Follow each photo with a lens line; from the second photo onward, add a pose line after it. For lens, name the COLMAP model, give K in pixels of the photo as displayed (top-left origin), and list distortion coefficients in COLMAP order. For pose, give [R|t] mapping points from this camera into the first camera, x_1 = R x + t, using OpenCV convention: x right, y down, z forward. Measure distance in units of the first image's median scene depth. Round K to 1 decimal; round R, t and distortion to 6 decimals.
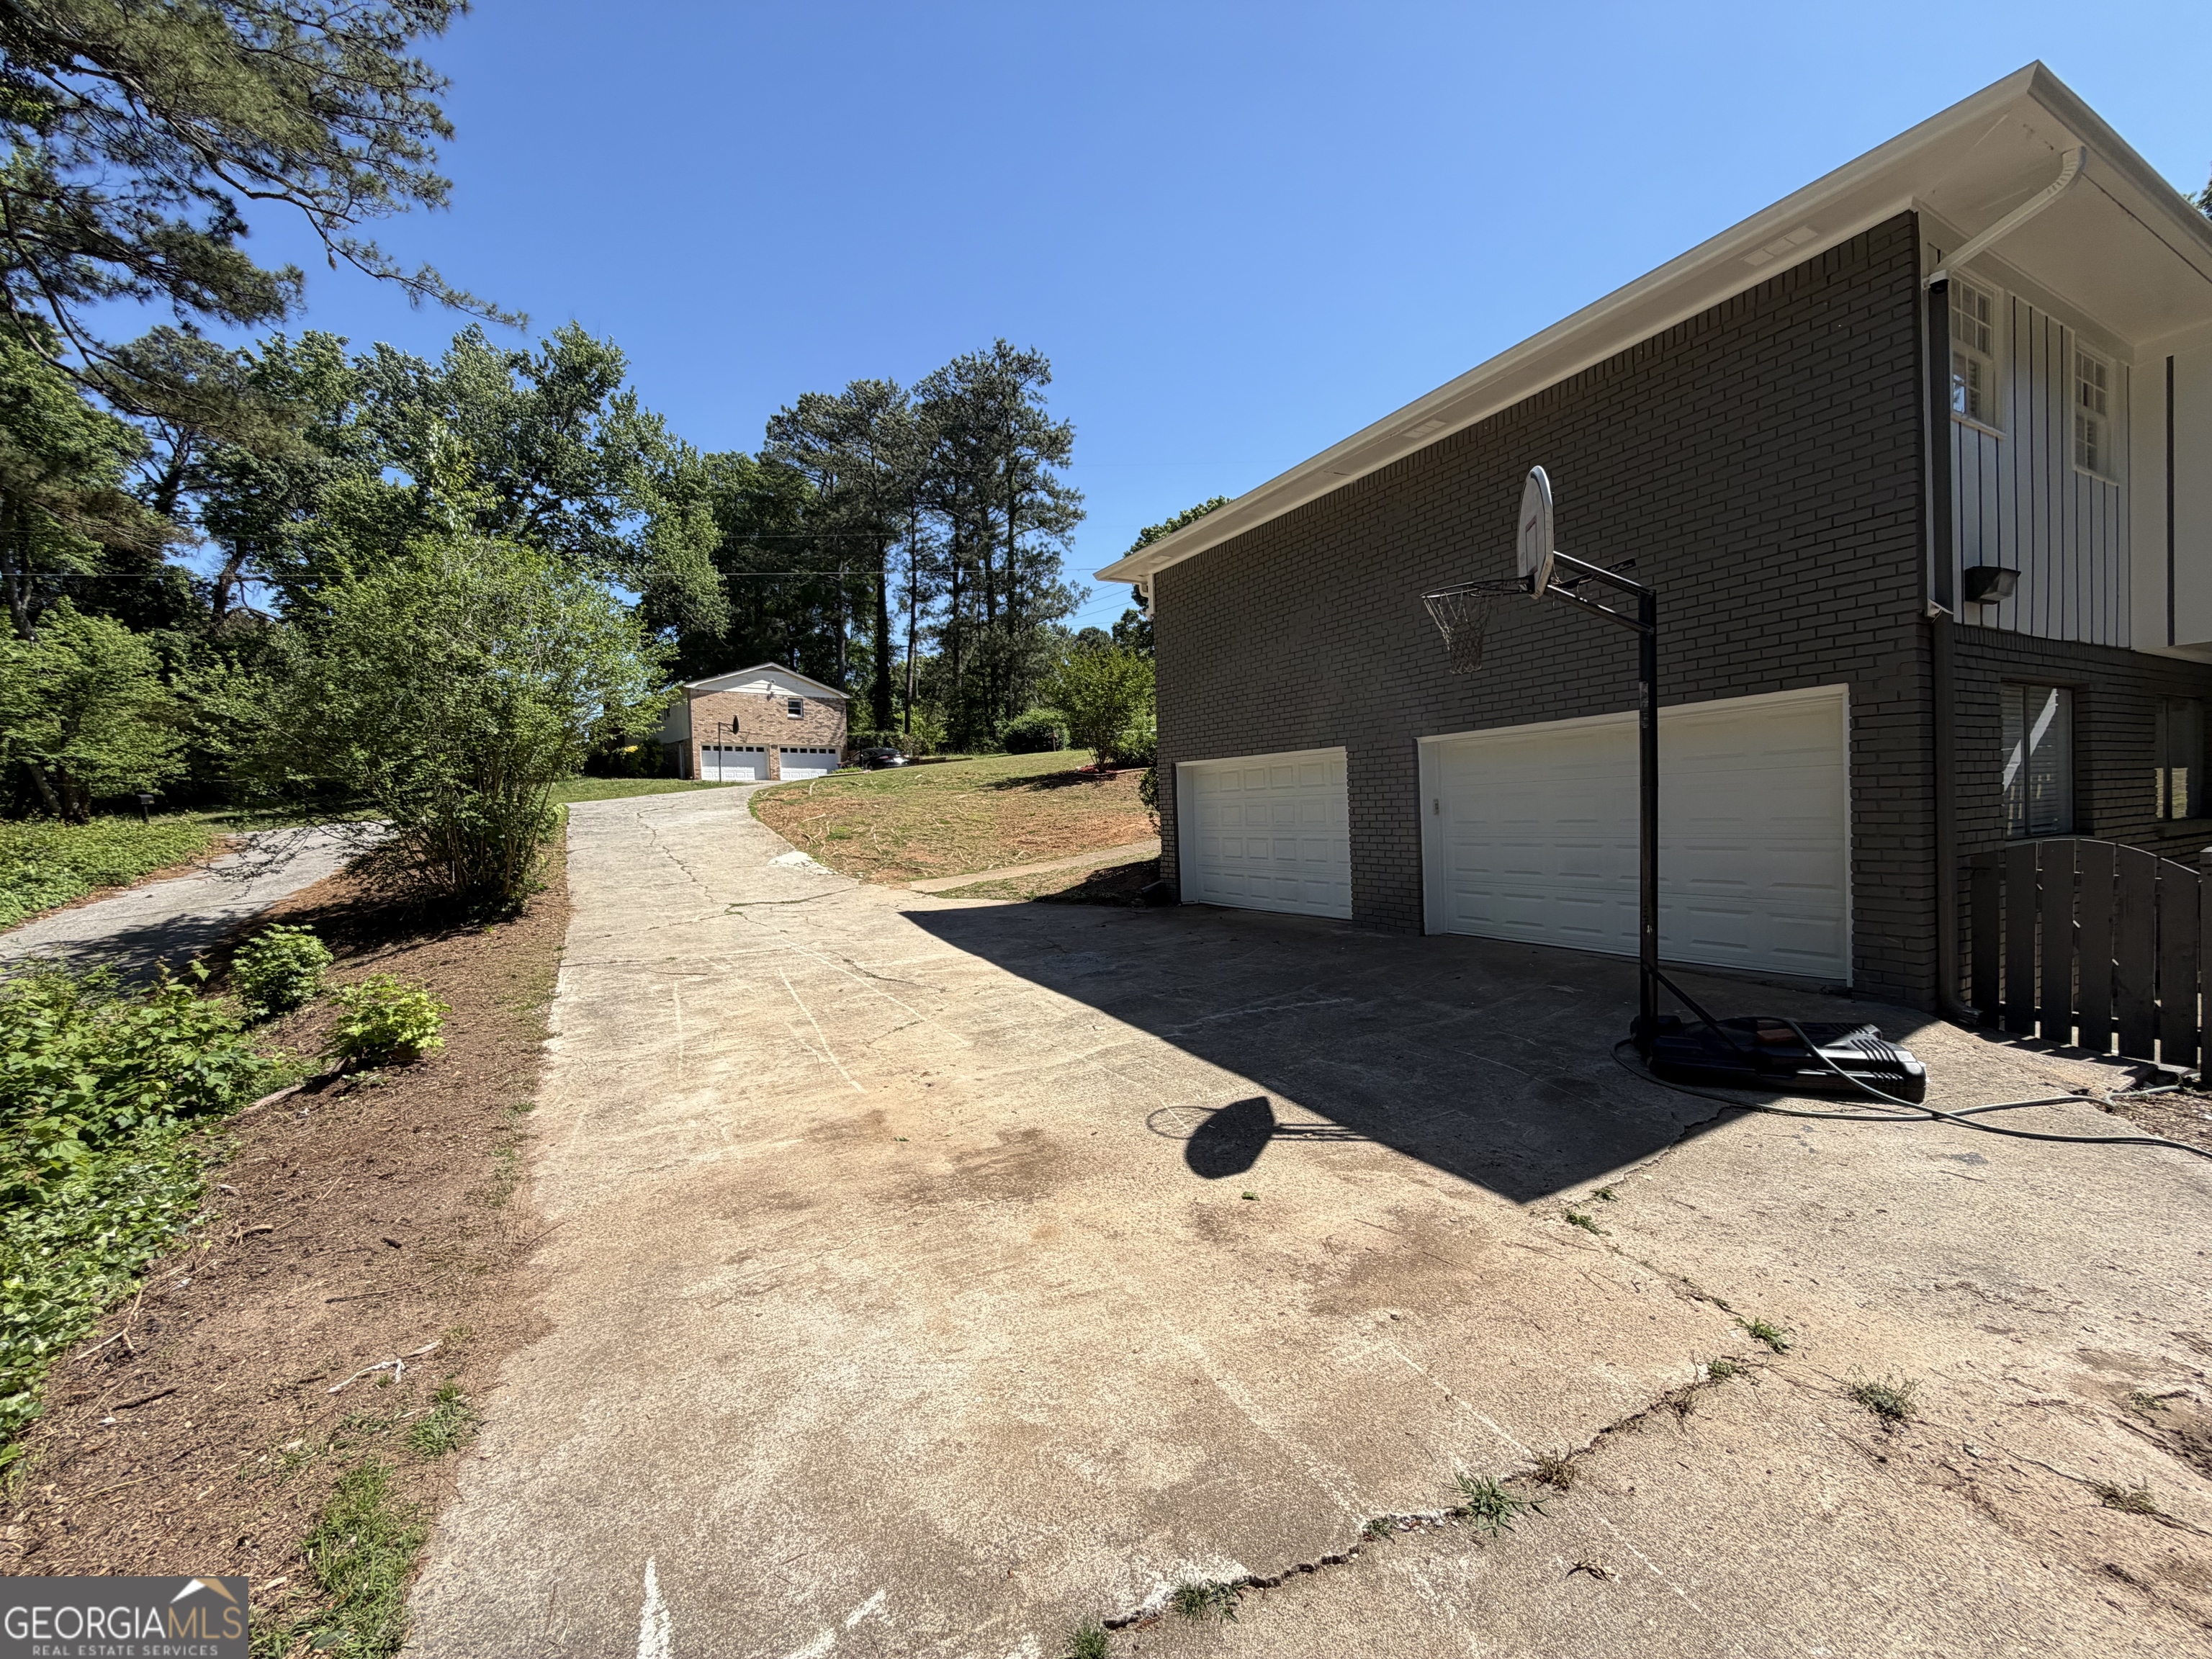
lens RADIAL K [[886.6, 0, 1106.0], [0, 886.6, 829.5], [0, 0, 1]] dist [0.001818, 0.000162]
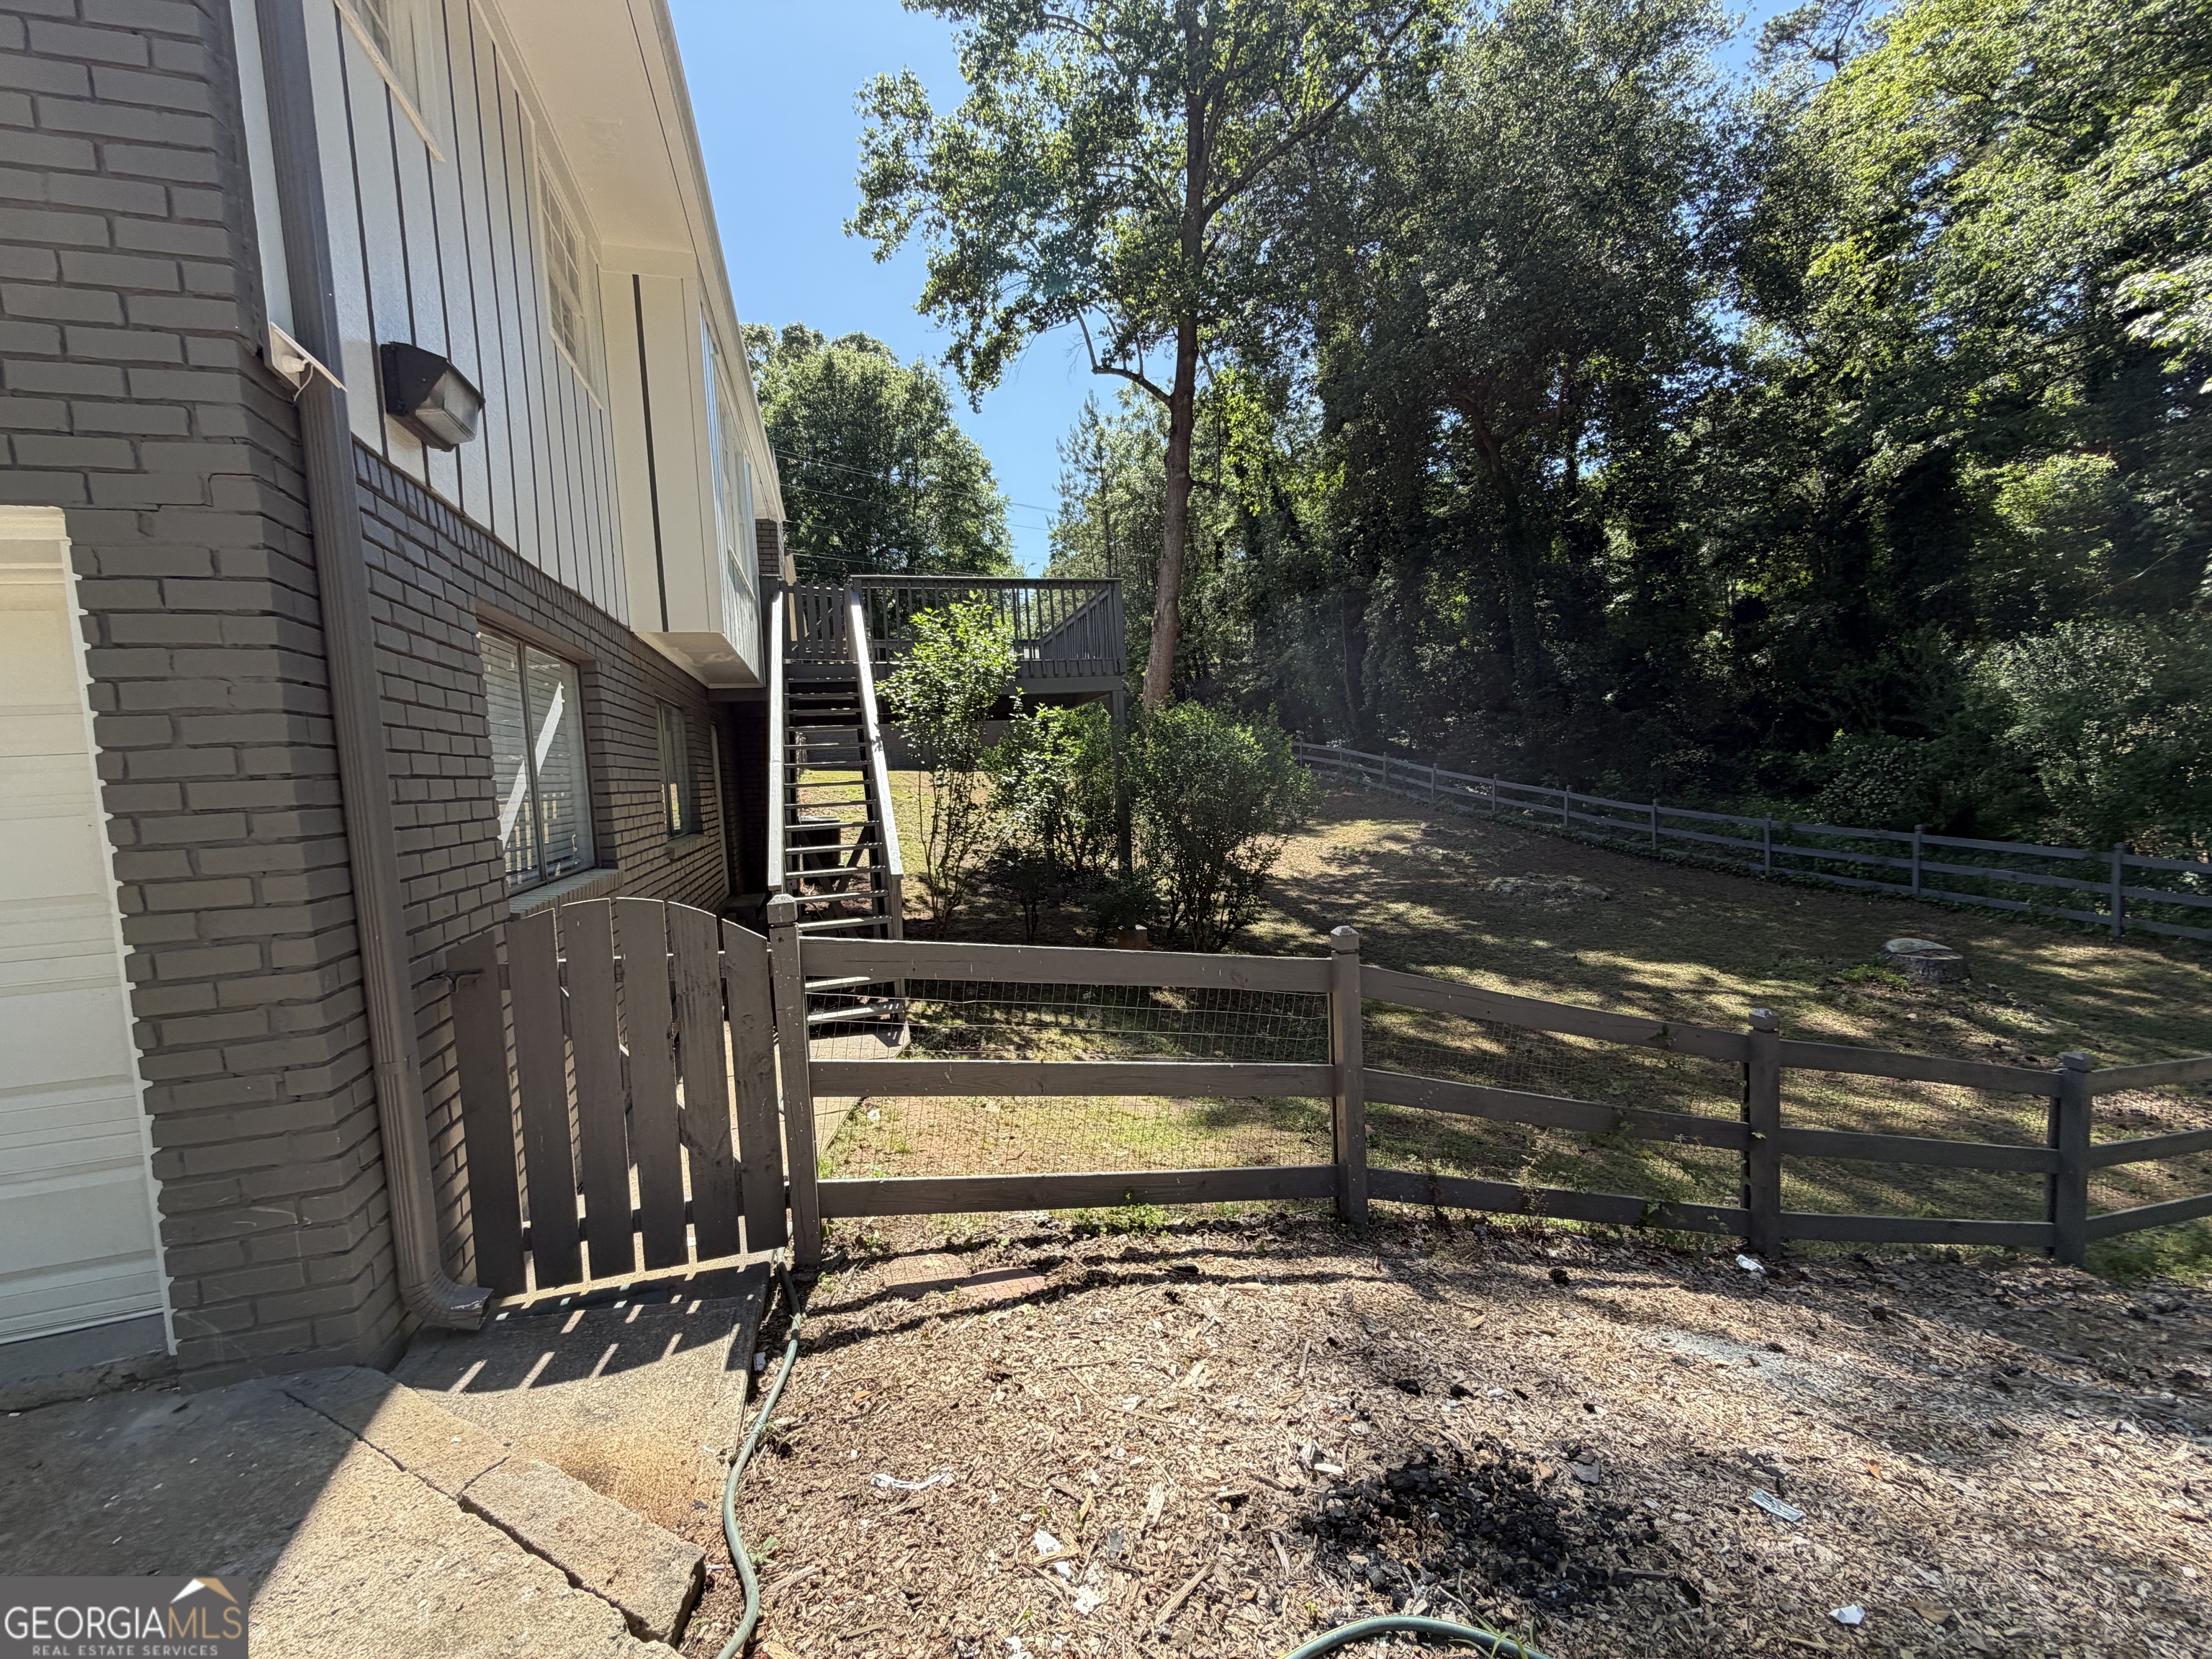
lens RADIAL K [[886.6, 0, 1106.0], [0, 886.6, 829.5], [0, 0, 1]] dist [0.001818, 0.000162]
pose [[0.203846, -0.045443, 0.977948, 0.082324], [0.063304, 0.997443, 0.033153, -0.004044], [-0.976954, 0.055150, 0.206201, 0.077743]]
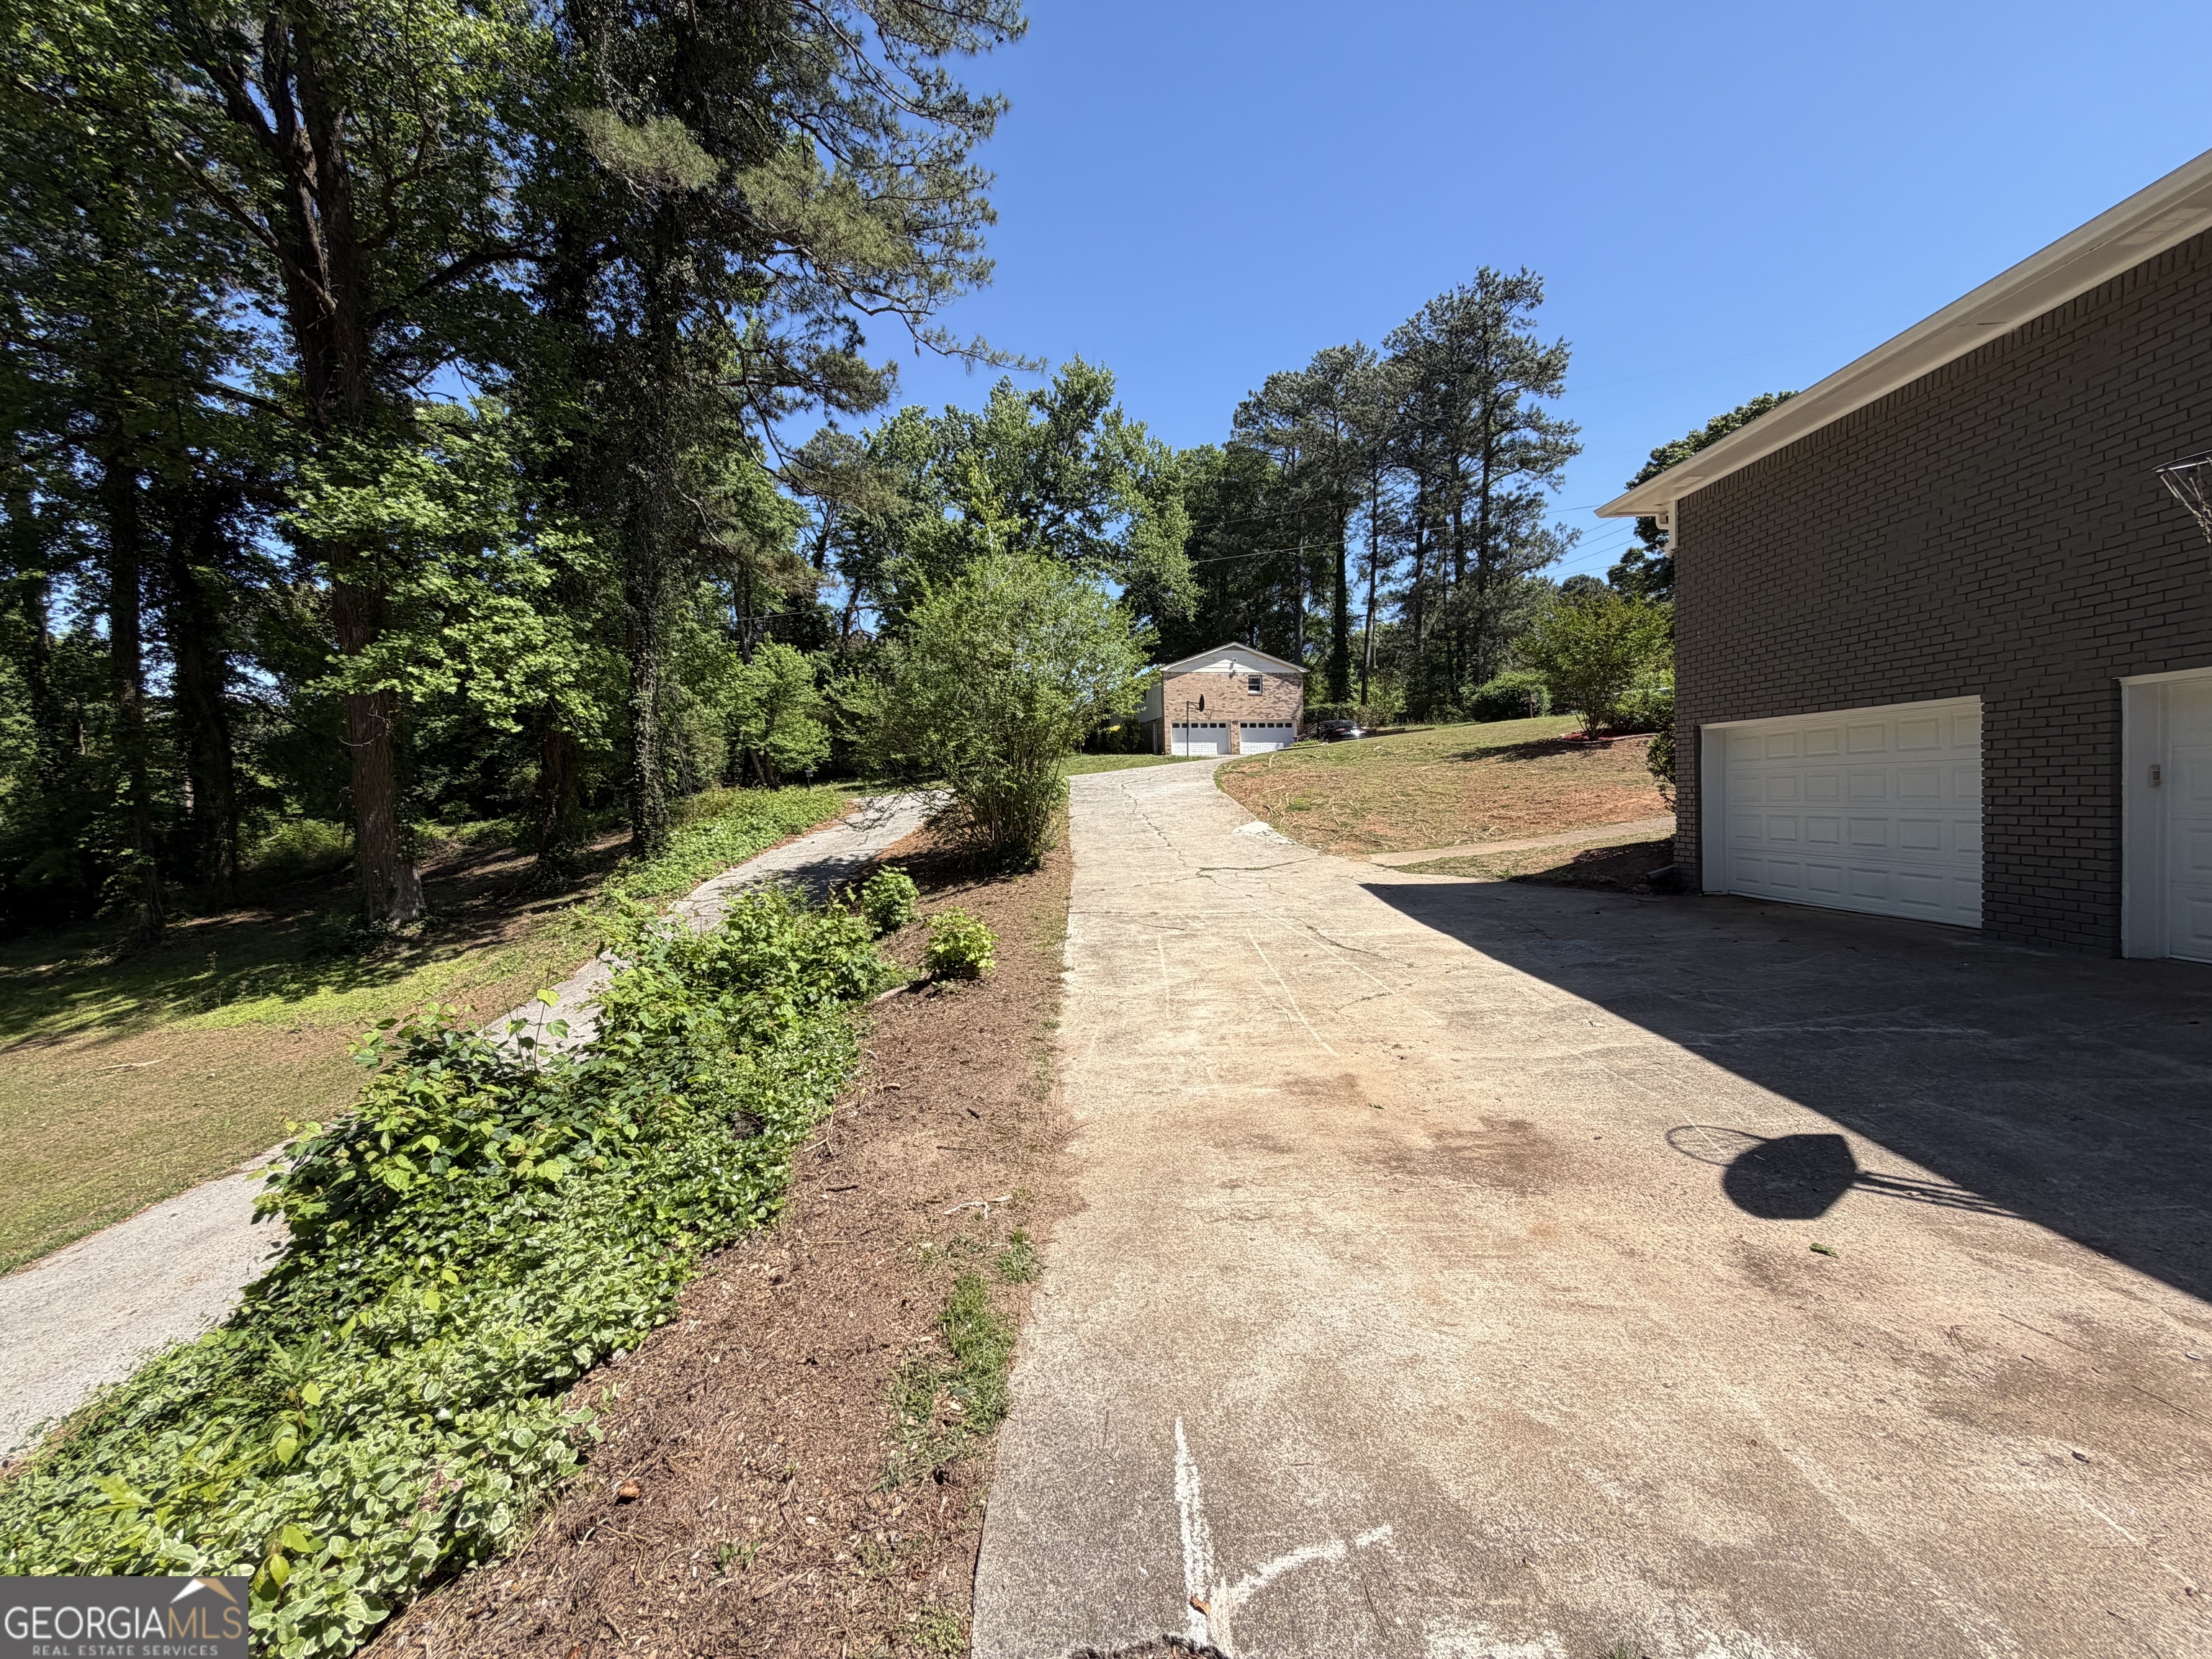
lens RADIAL K [[886.6, 0, 1106.0], [0, 886.6, 829.5], [0, 0, 1]] dist [0.001818, 0.000162]
pose [[0.877062, 0.028880, -0.479508, -0.020697], [-0.014215, 0.999314, 0.034188, 0.005696], [0.480166, -0.023169, 0.876871, -0.012724]]
